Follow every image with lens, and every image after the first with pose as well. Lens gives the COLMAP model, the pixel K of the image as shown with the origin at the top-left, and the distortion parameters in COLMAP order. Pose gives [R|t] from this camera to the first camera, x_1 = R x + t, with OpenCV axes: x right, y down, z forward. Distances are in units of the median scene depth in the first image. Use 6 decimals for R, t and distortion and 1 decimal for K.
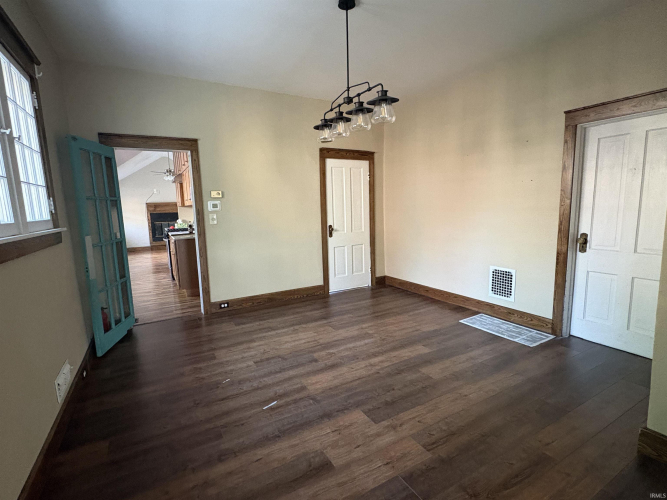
lens RADIAL K [[326.4, 0, 336.7], [0, 326.4, 246.8], [0, 0, 1]] dist [-0.002077, 0.000025]
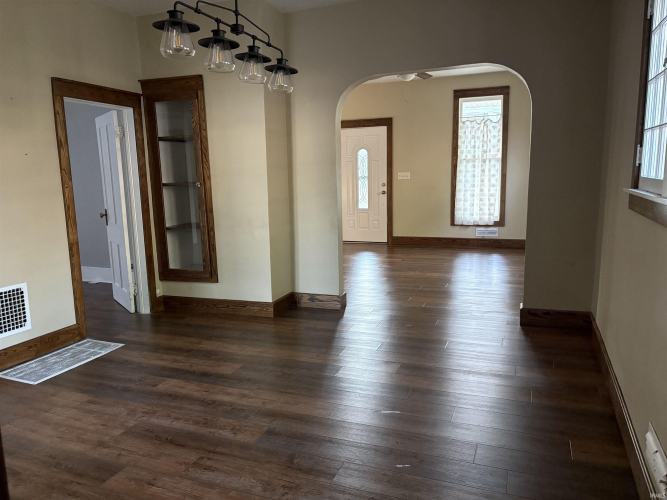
lens RADIAL K [[501.3, 0, 334.5], [0, 501.3, 252.6], [0, 0, 1]] dist [0.007405, 0.002327]
pose [[-0.623197, -0.088366, 0.777056, -0.737586], [0.134274, 0.966752, 0.217625, -0.145249], [-0.770452, 0.239962, -0.590612, 1.205385]]
